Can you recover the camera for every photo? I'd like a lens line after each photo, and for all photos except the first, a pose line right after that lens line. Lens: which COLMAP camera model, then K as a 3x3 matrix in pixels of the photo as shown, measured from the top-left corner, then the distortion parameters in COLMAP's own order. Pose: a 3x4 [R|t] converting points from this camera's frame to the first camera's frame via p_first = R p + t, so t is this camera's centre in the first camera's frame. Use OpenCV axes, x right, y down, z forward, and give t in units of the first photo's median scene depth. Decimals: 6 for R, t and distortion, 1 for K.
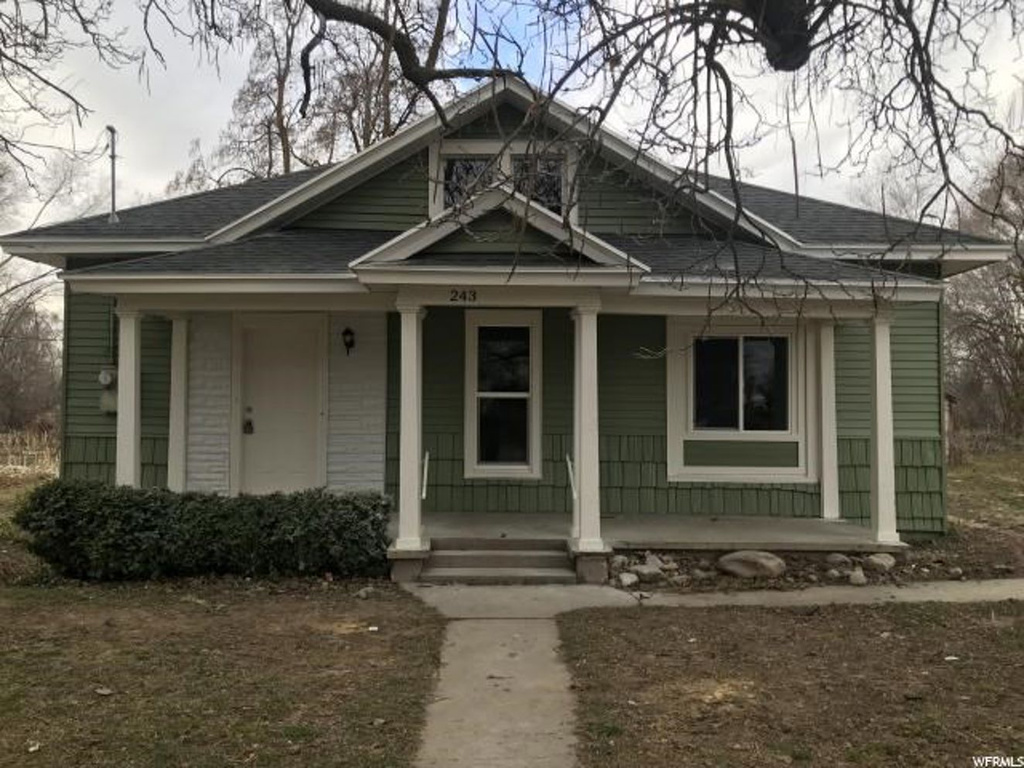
lens RADIAL K [[858.1, 0, 512.0], [0, 858.1, 384.0], [0, 0, 1]] dist [0.005826, -0.004748]
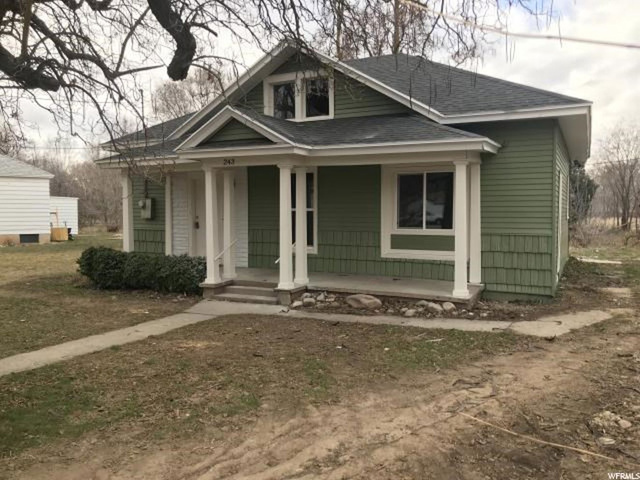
lens RADIAL K [[536.3, 0, 320.0], [0, 536.3, 240.0], [0, 0, 1]] dist [0.005826, -0.004748]
pose [[0.889241, 0.017098, -0.457120, 0.576275], [0.018166, 0.997193, 0.072636, -0.005011], [0.457078, -0.072895, 0.886434, -0.038155]]
